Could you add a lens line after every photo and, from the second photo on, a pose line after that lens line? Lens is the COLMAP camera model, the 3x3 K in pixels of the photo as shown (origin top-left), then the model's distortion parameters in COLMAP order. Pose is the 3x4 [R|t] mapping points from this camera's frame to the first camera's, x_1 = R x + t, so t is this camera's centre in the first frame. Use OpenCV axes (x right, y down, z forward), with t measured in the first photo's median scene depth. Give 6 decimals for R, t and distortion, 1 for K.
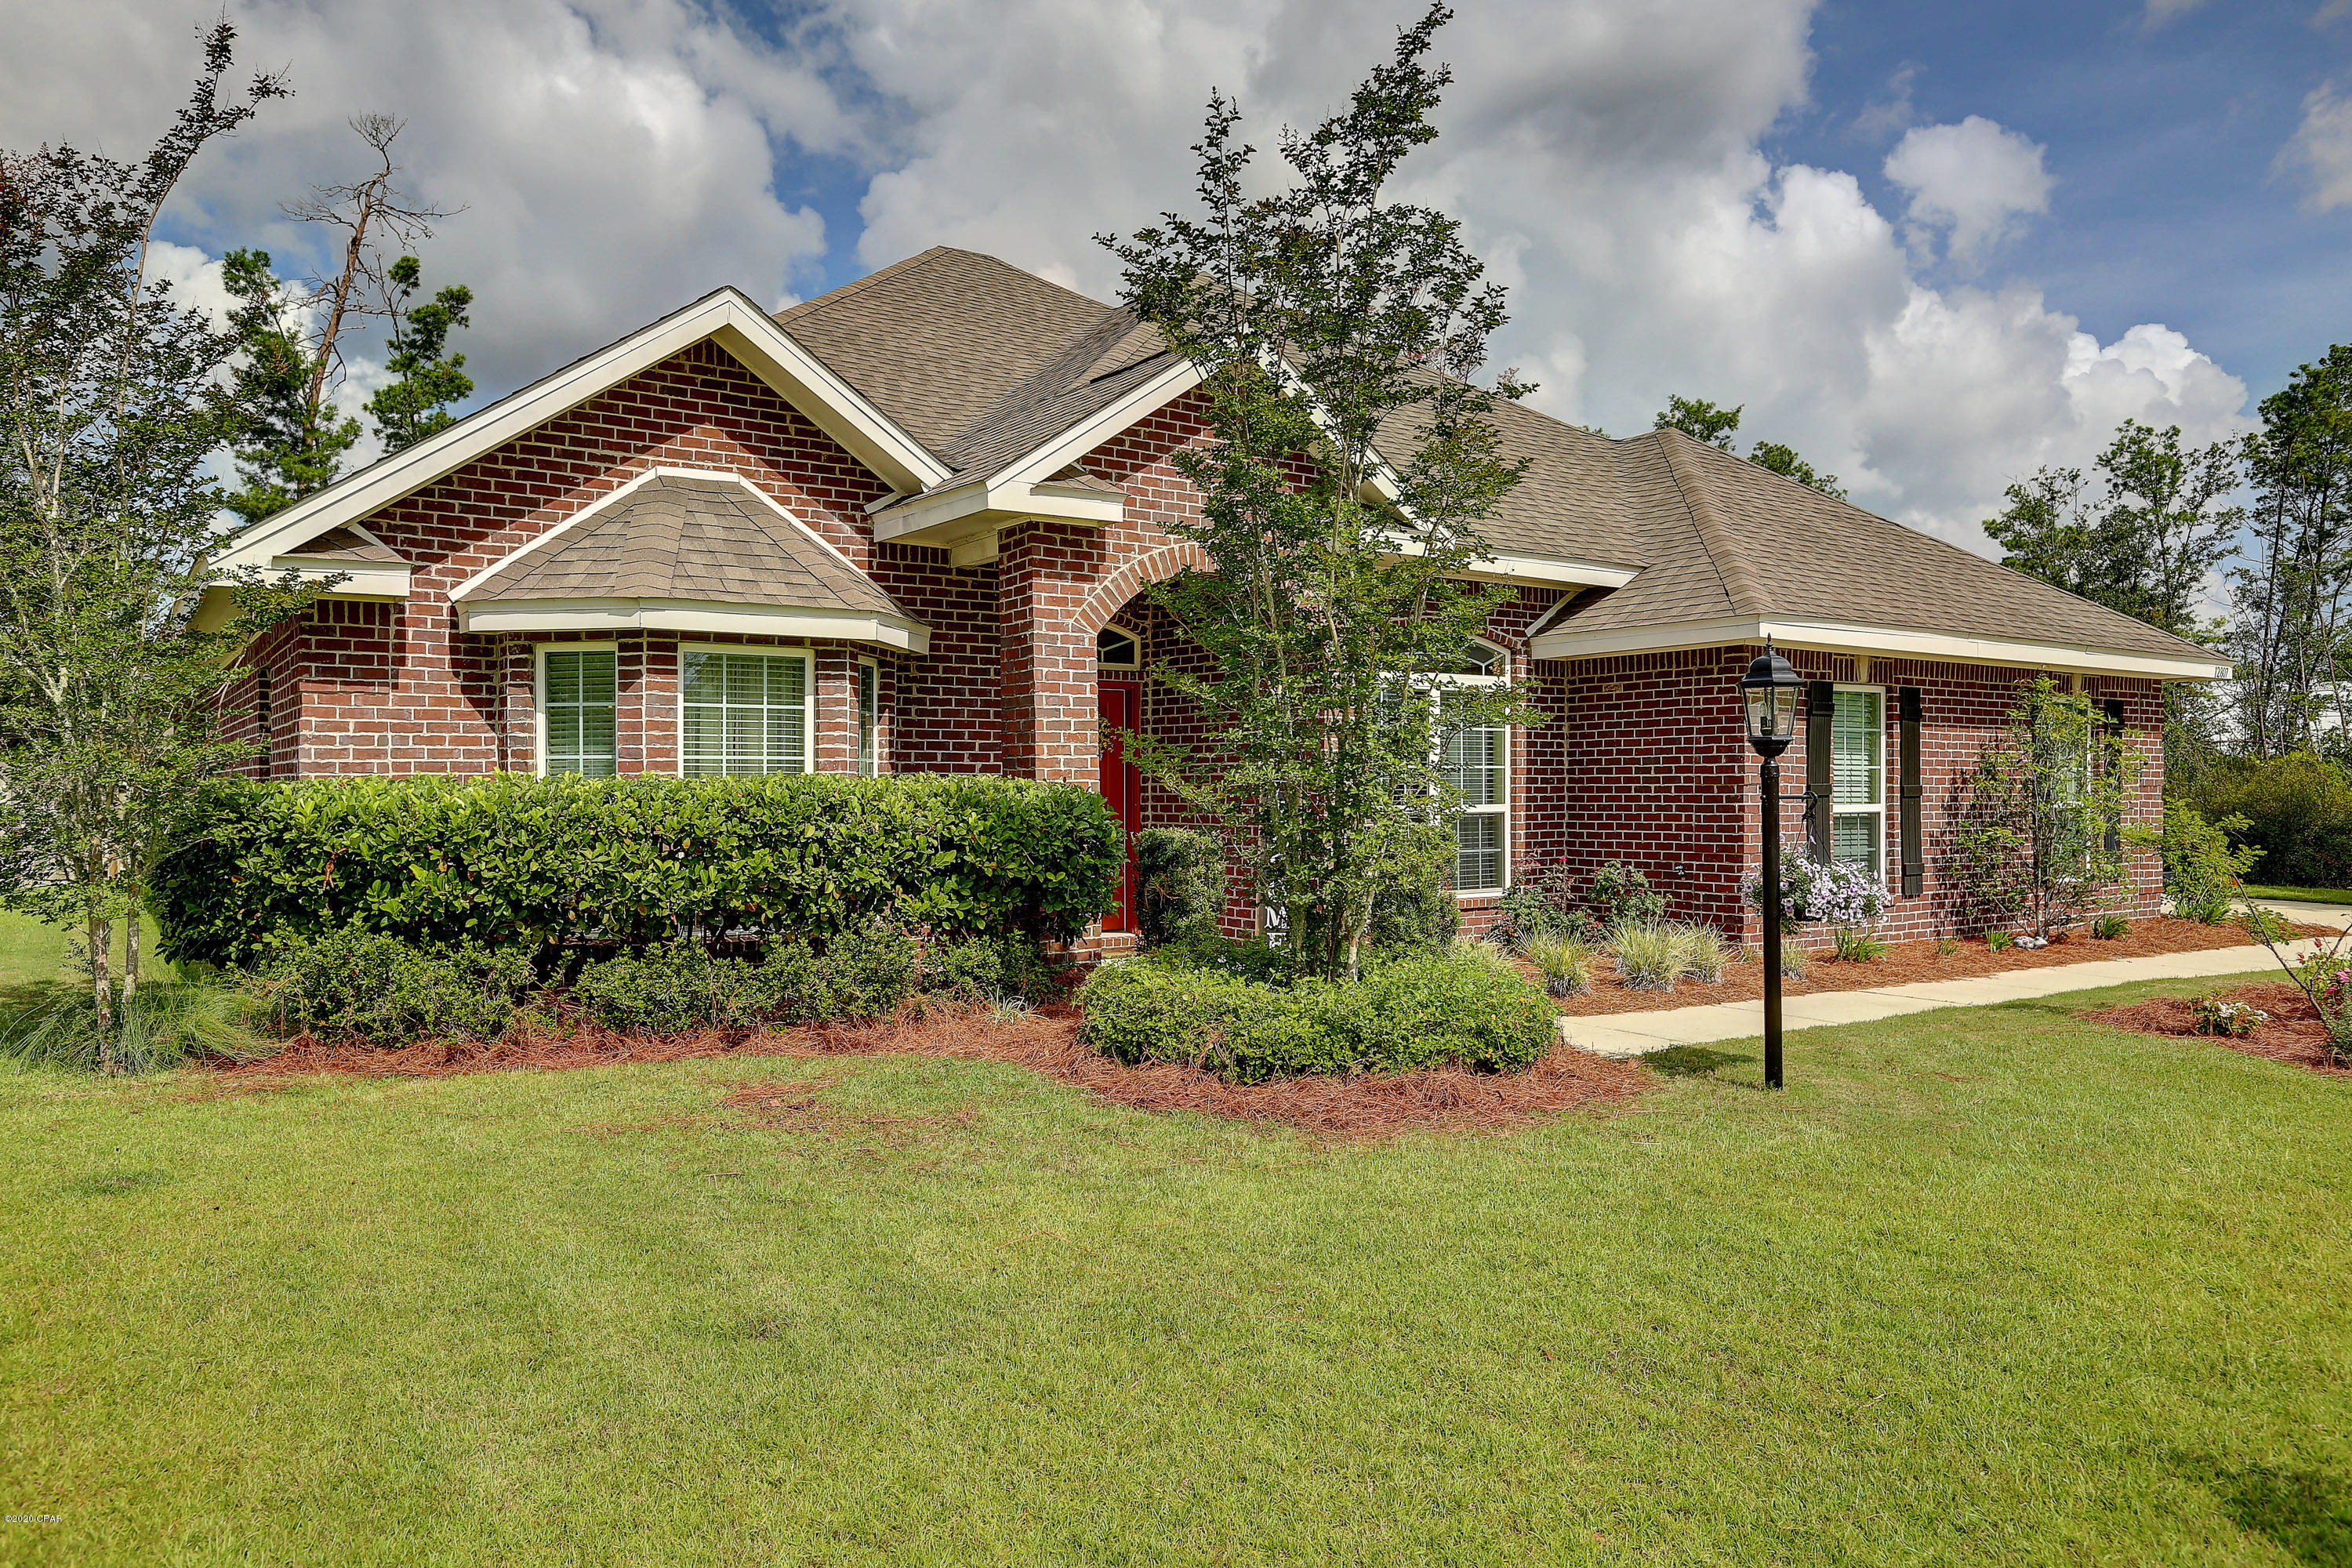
lens RADIAL K [[1742.5, 0, 1176.0], [0, 1742.5, 784.0], [0, 0, 1]] dist [-0.105431, 0.000946]
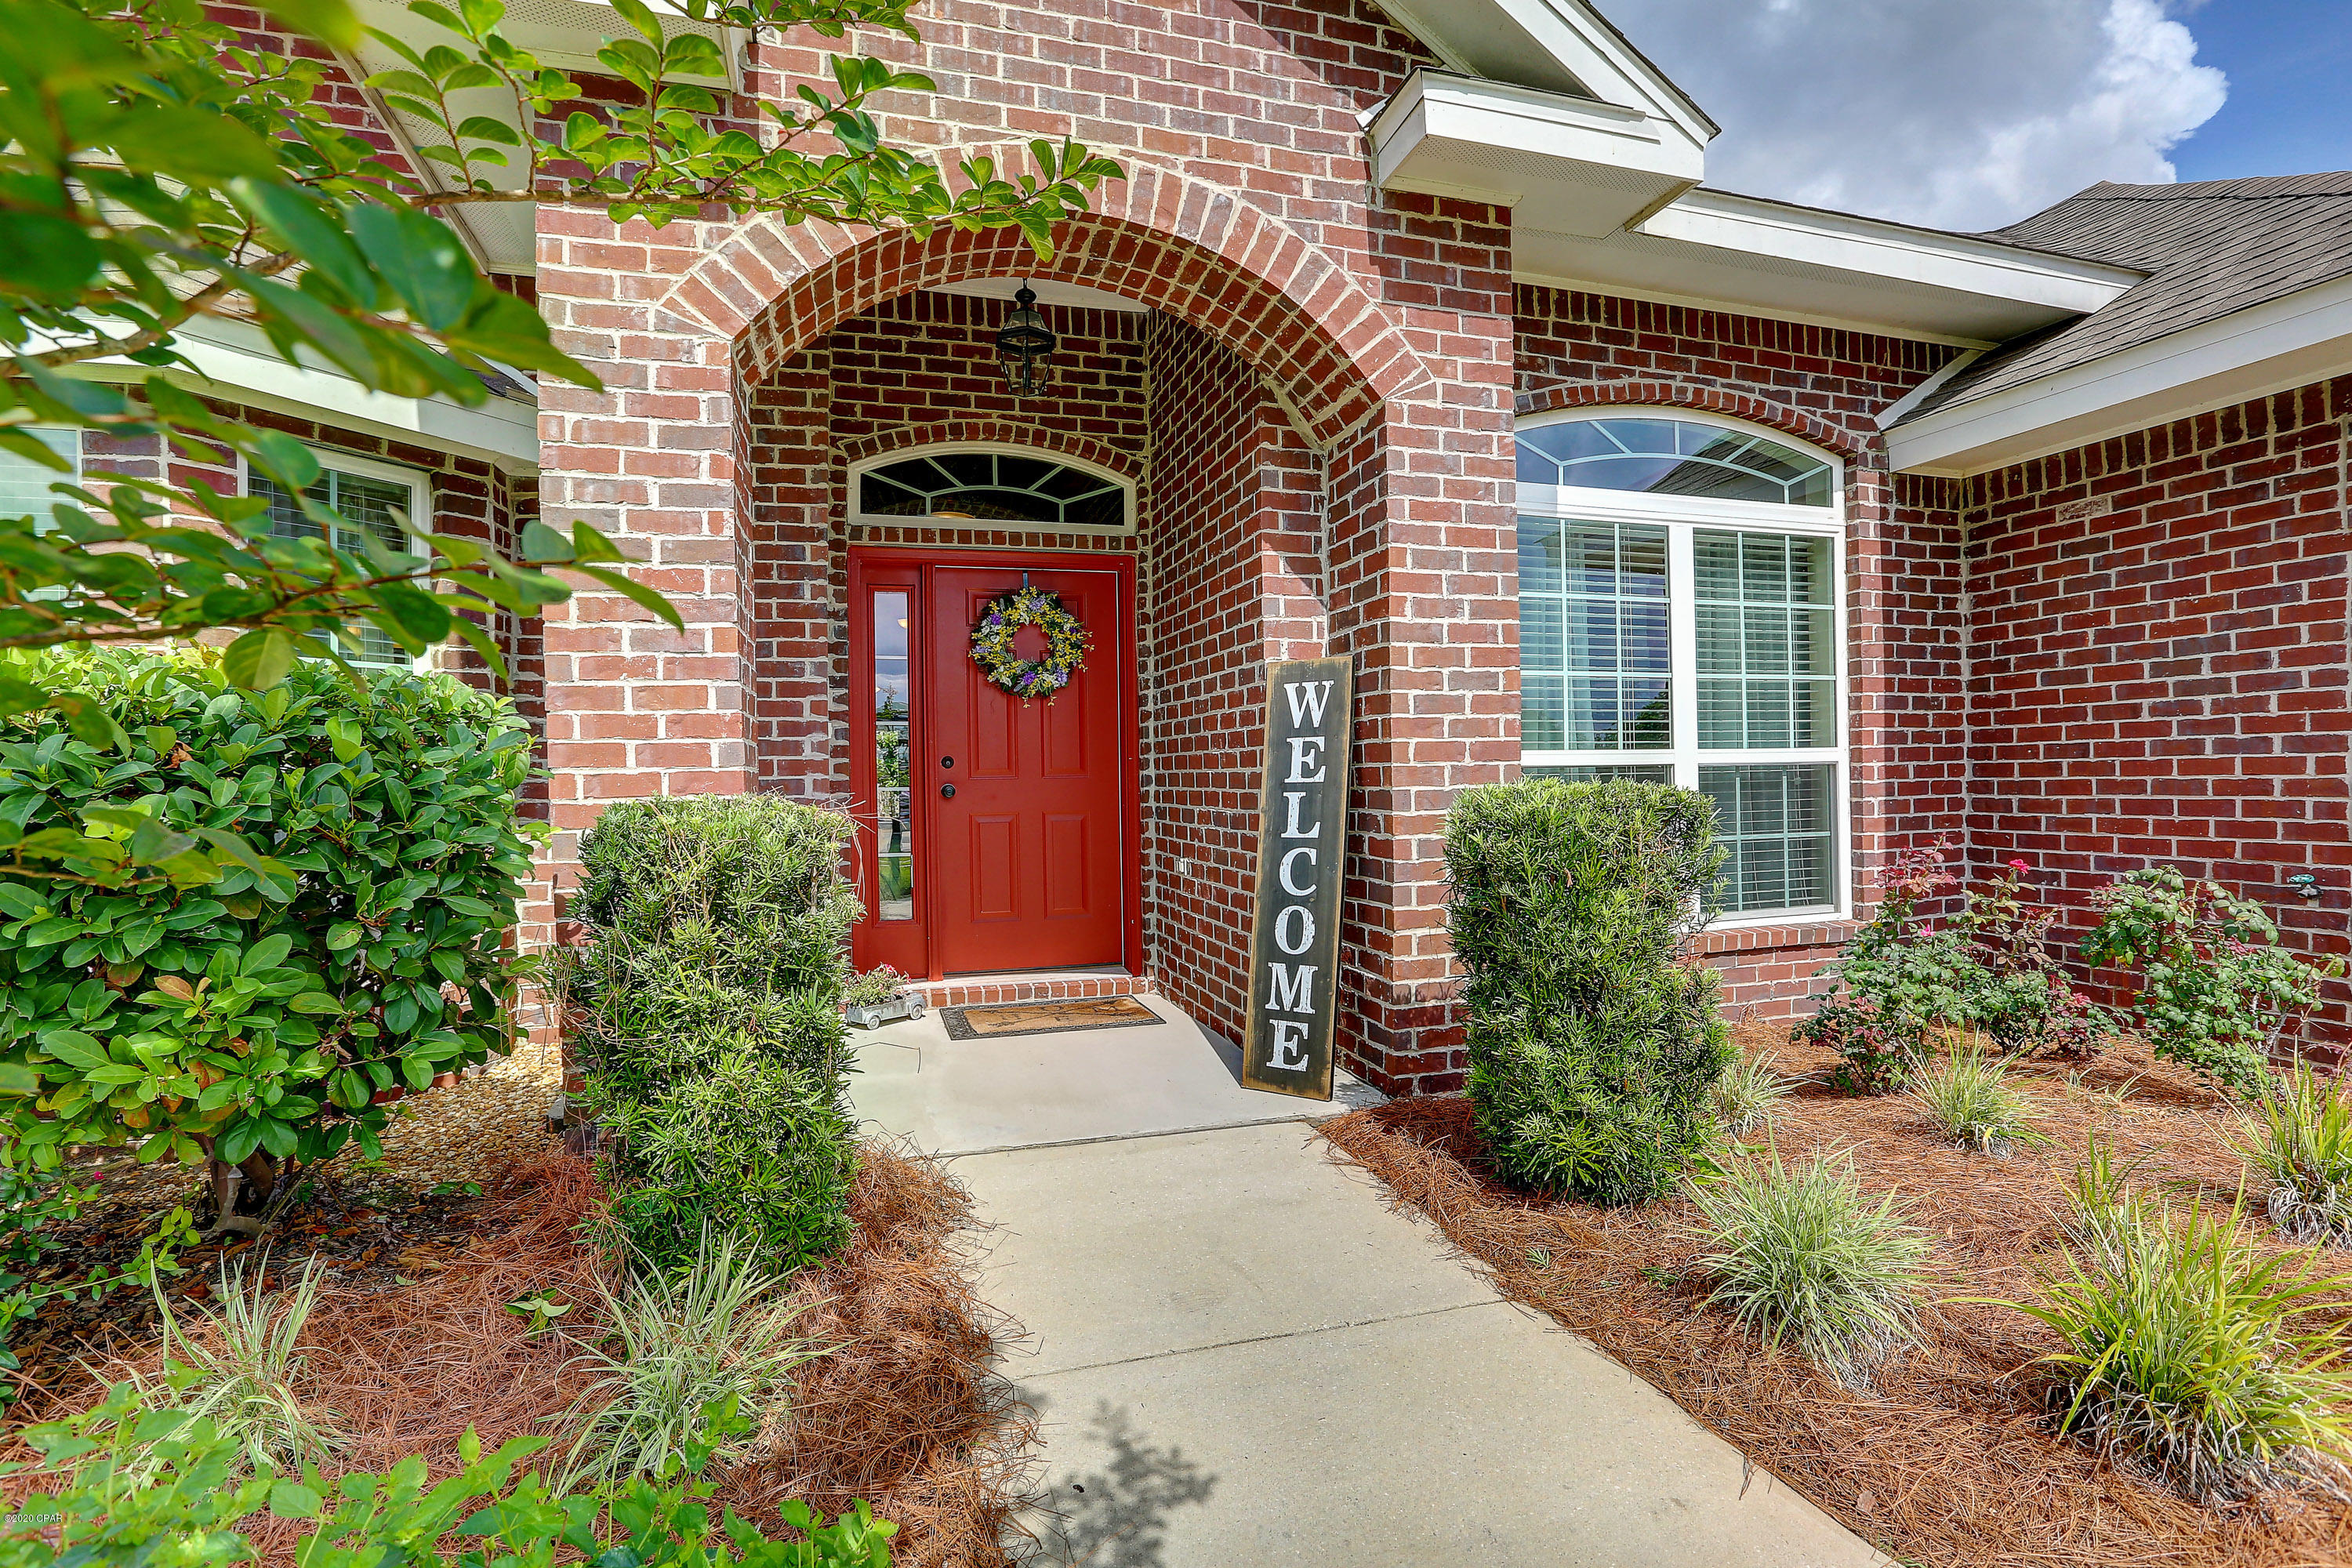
lens RADIAL K [[998.3, 0, 1178.5], [0, 998.3, 774.6], [0, 0, 1]] dist [-0.048294, 0.016850]
pose [[0.930205, -0.013715, -0.366784, 0.113635], [0.014512, 0.999895, -0.000584, 0.017374], [0.366753, -0.004779, 0.930306, 0.657597]]
